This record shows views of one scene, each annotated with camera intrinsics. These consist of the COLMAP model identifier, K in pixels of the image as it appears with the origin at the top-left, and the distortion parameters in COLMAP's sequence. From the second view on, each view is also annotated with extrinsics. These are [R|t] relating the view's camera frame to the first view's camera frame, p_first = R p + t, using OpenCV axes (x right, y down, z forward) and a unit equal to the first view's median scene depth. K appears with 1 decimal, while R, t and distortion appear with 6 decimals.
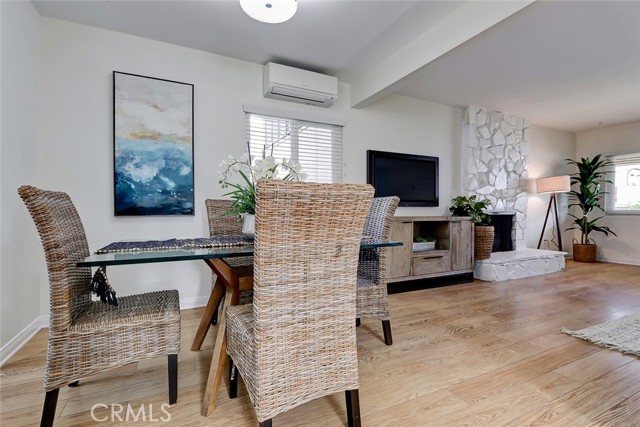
lens RADIAL K [[296.5, 0, 320.1], [0, 296.5, 215.3], [0, 0, 1]] dist [0.009285, -0.002501]
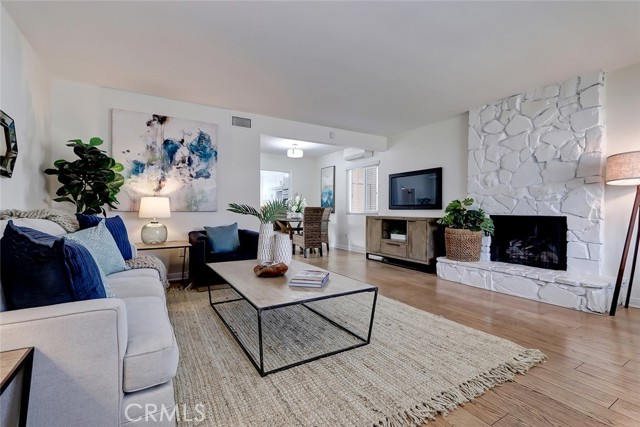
lens RADIAL K [[296.5, 0, 321.1], [0, 296.5, 209.5], [0, 0, 1]] dist [0.009285, -0.002501]
pose [[0.083896, 0.000727, -0.996474, 1.501150], [-0.016734, 0.999860, -0.000679, -0.019137], [0.996334, 0.016732, 0.083896, 0.427797]]
